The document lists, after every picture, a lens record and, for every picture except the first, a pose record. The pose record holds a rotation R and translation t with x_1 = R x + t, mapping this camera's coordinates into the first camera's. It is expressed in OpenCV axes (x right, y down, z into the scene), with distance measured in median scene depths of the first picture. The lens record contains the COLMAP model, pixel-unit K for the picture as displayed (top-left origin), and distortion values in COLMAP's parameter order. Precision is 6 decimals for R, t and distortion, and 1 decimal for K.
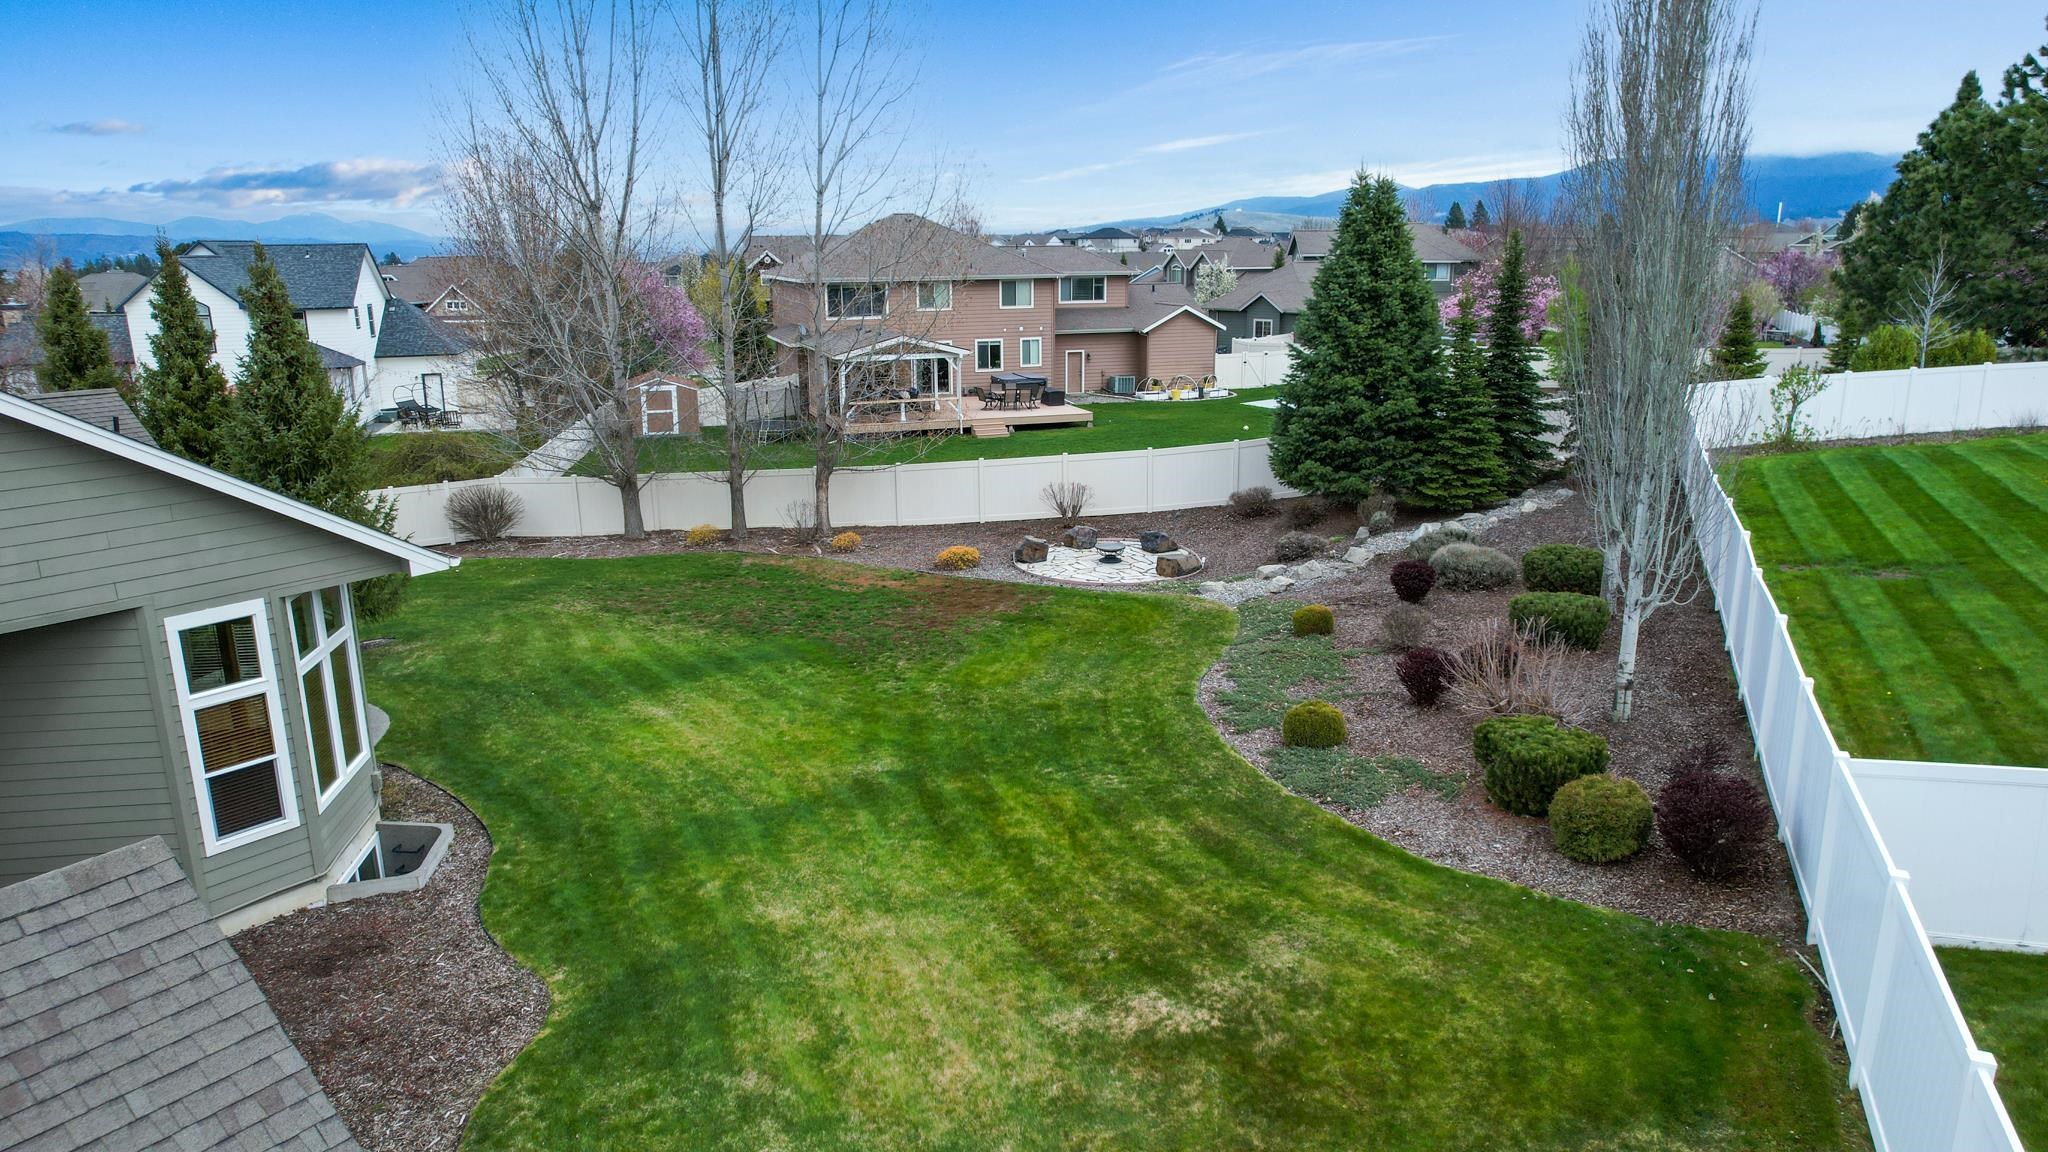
lens RADIAL K [[1303.3, 0, 1009.8], [0, 1303.3, 561.6], [0, 0, 1]] dist [-0.052179, 0.037210]
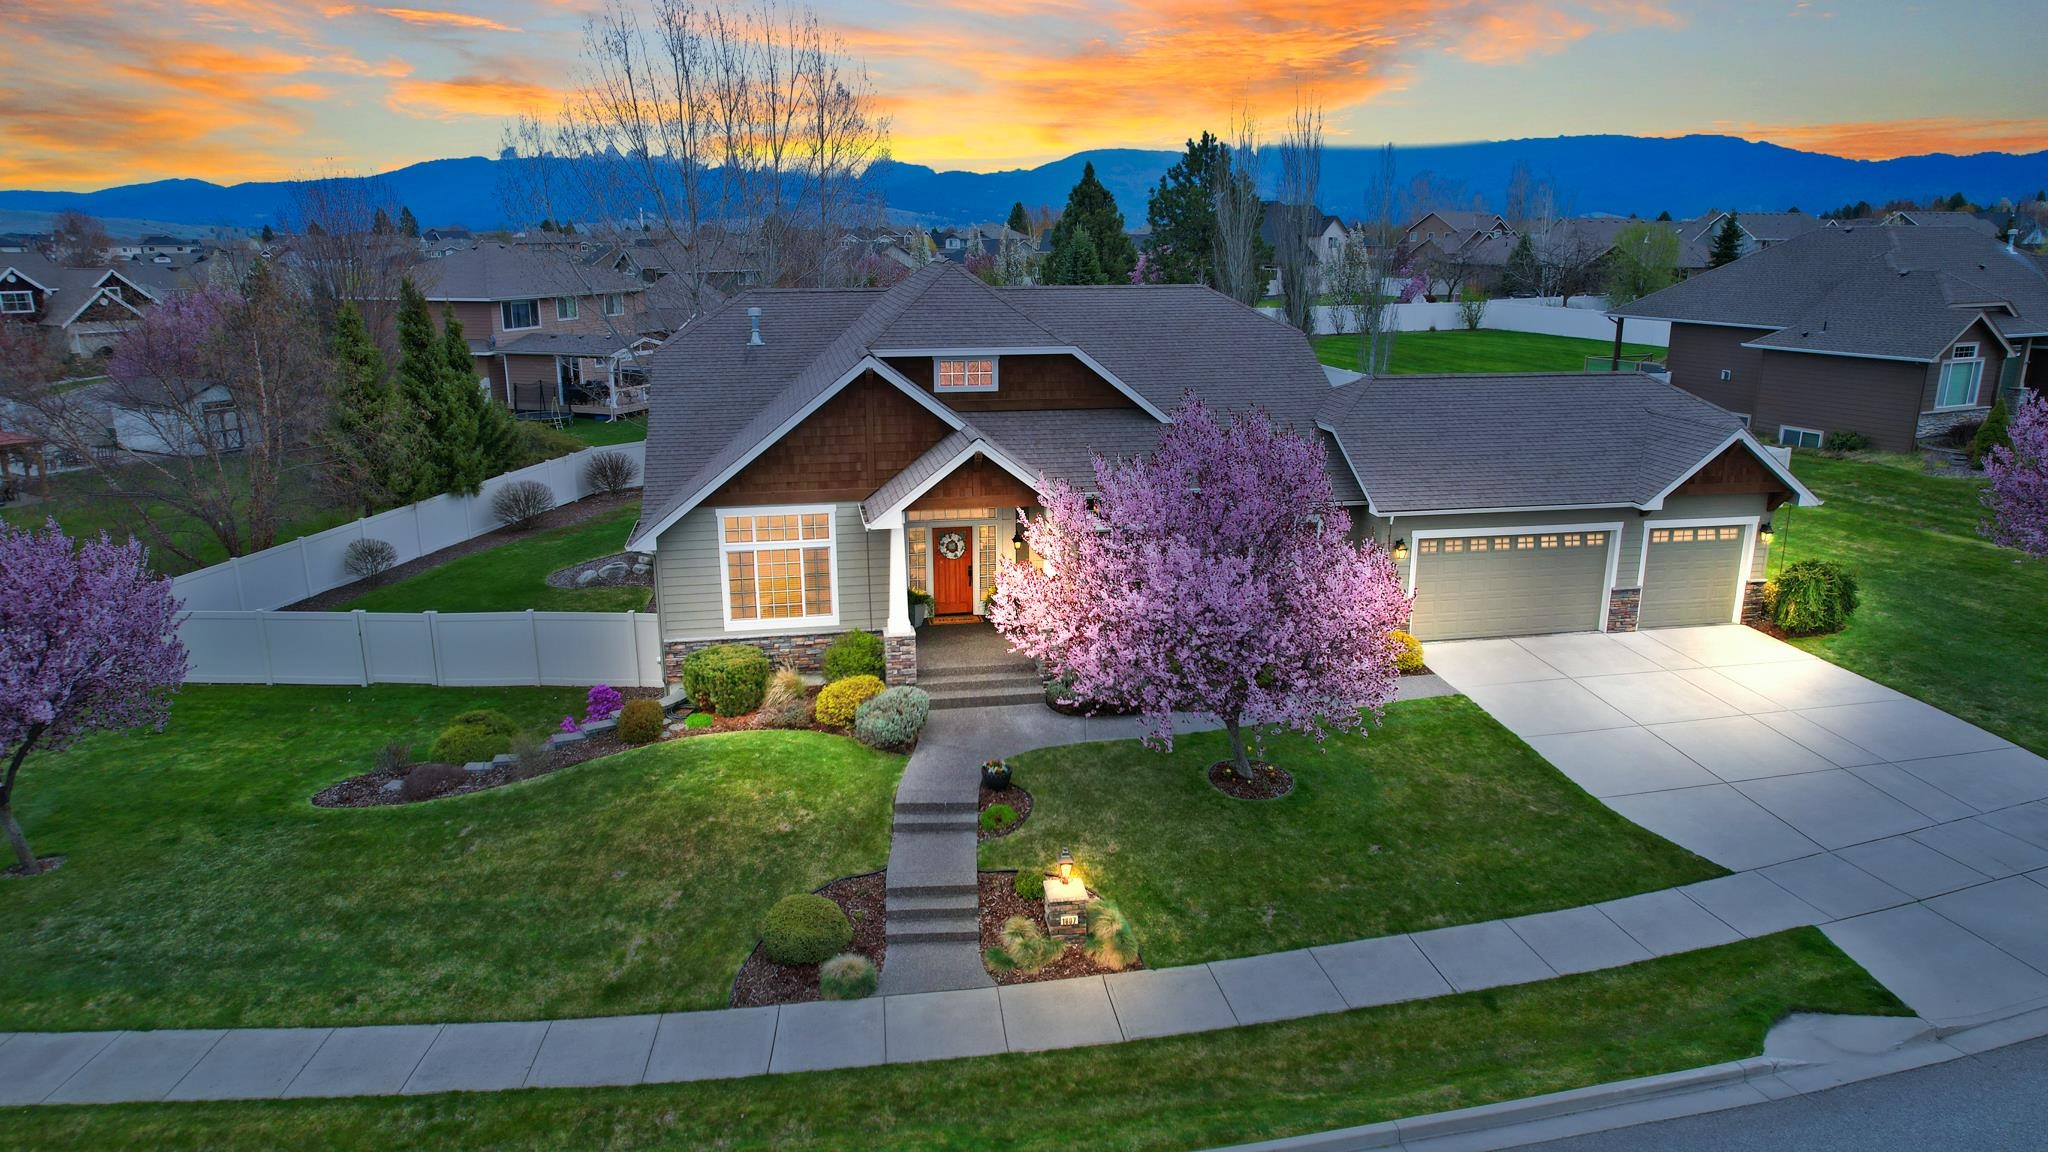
lens RADIAL K [[1303.3, 0, 1015.7], [0, 1303.3, 589.7], [0, 0, 1]] dist [-0.052179, 0.037210]
pose [[0.675472, -0.188782, 0.712811, -1.335405], [0.175217, 0.980077, 0.093527, 0.034832], [-0.716266, 0.061722, 0.695092, -0.280740]]
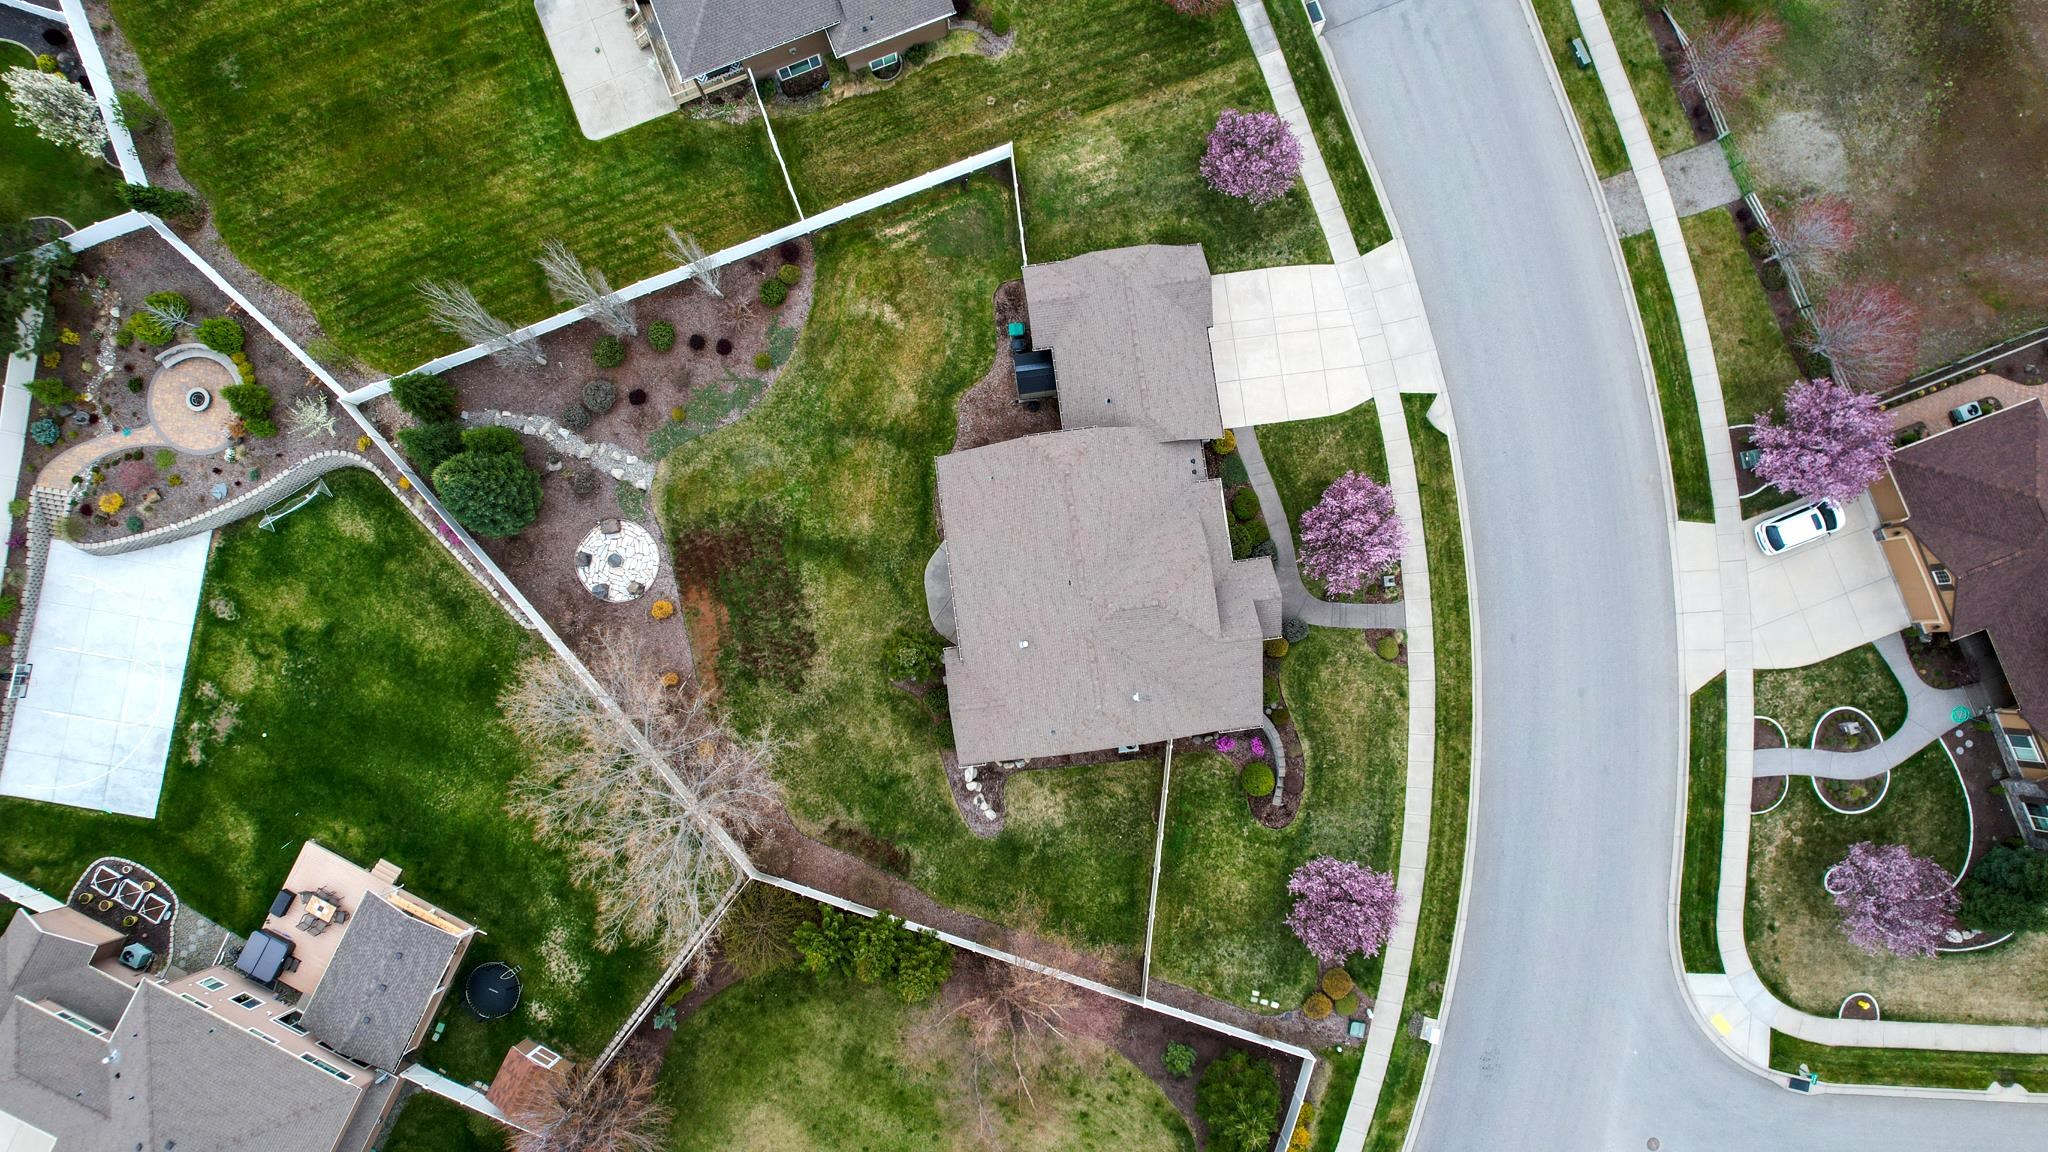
lens RADIAL K [[1303.3, 0, 1017.6], [0, 1303.3, 583.1], [0, 0, 1]] dist [-0.052179, 0.037210]
pose [[-0.707996, -0.704170, 0.053718, -0.578799], [0.176025, -0.102295, 0.979056, -2.143658], [-0.683927, 0.702624, 0.196376, 0.128788]]
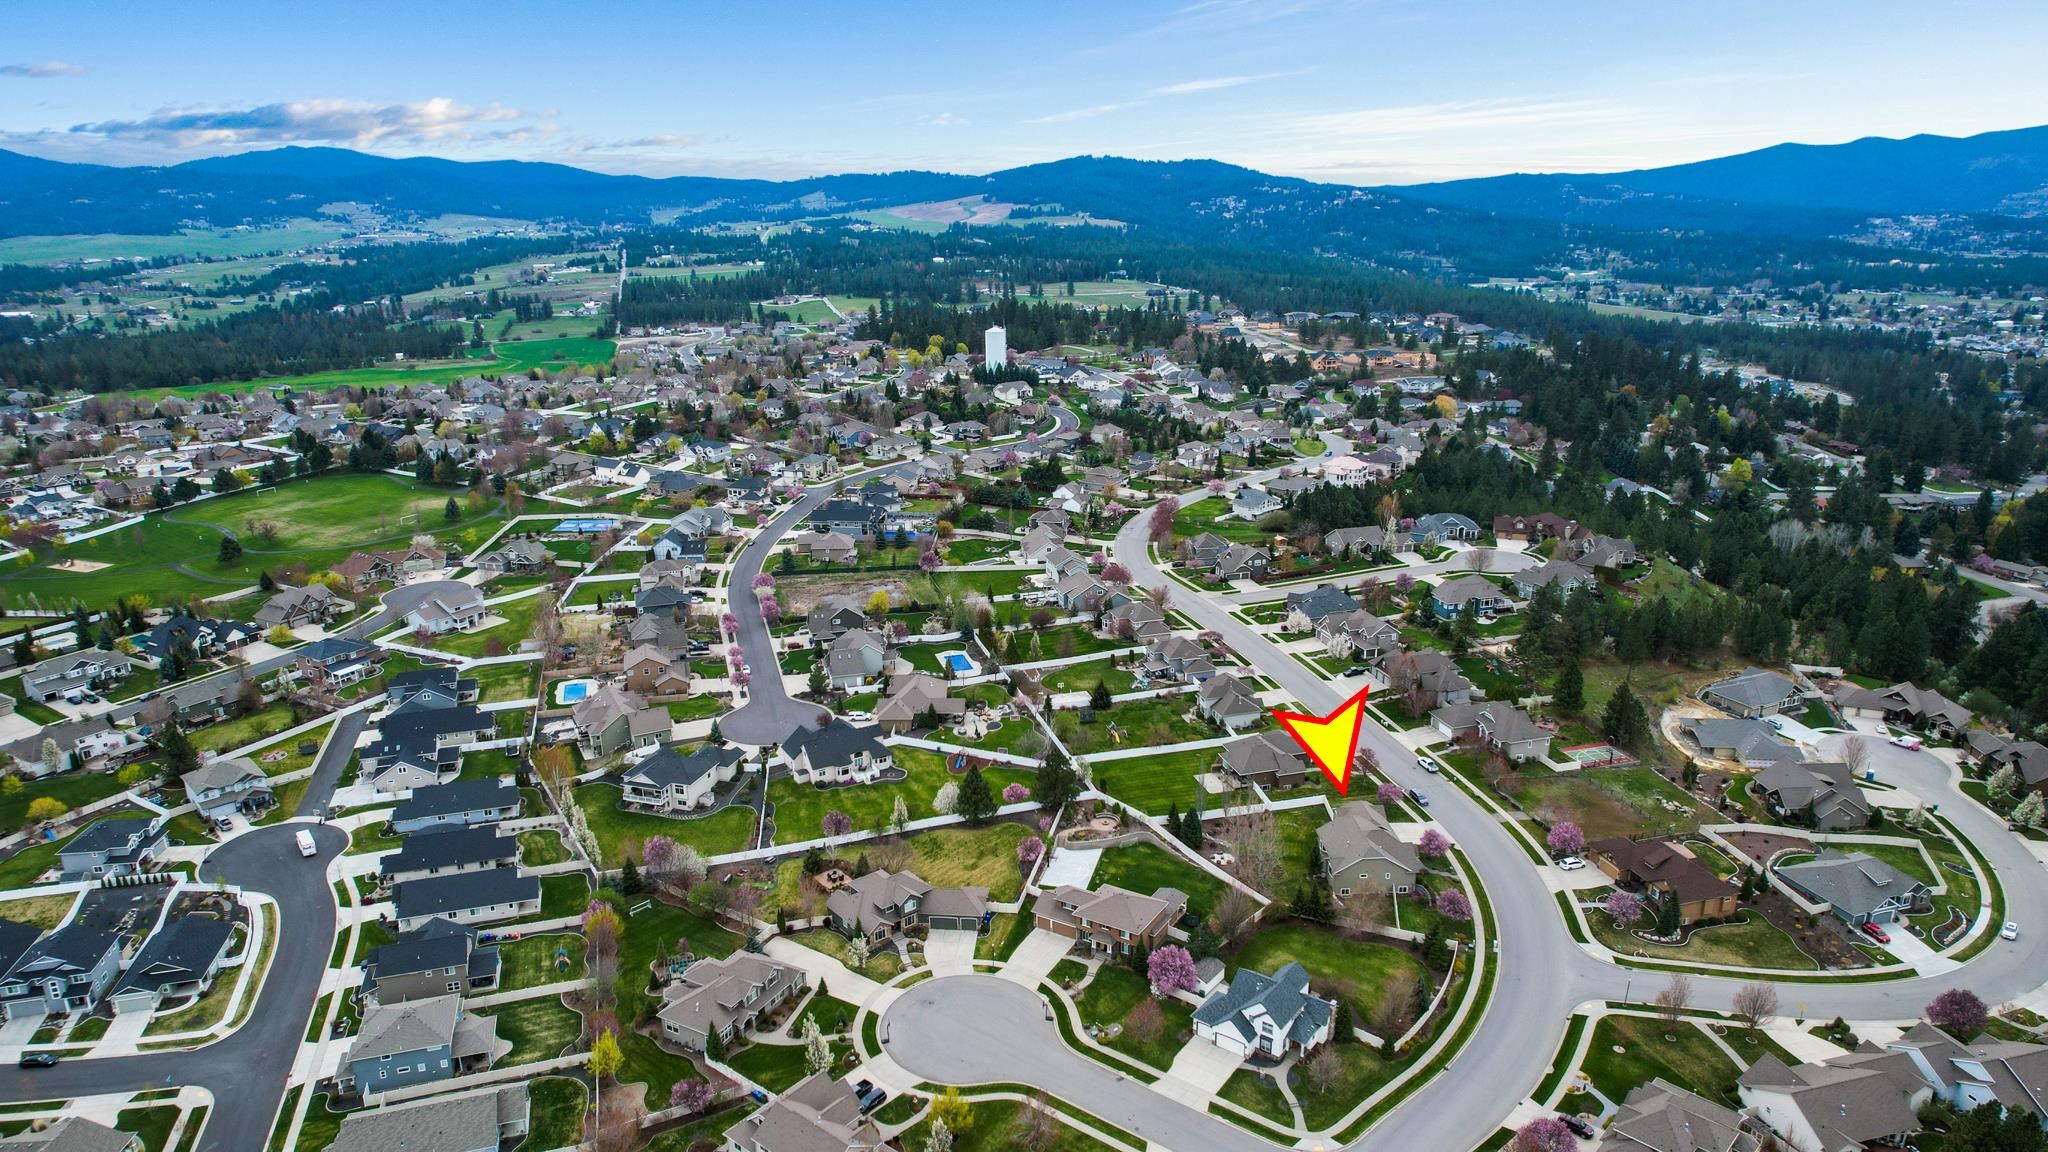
lens RADIAL K [[1303.3, 0, 1023.9], [0, 1303.3, 574.4], [0, 0, 1]] dist [-0.052179, 0.037210]
pose [[-0.637255, -0.212041, 0.740908, -4.700170], [0.196459, 0.884941, 0.422236, -5.167306], [-0.745191, 0.414630, -0.522276, 5.417421]]
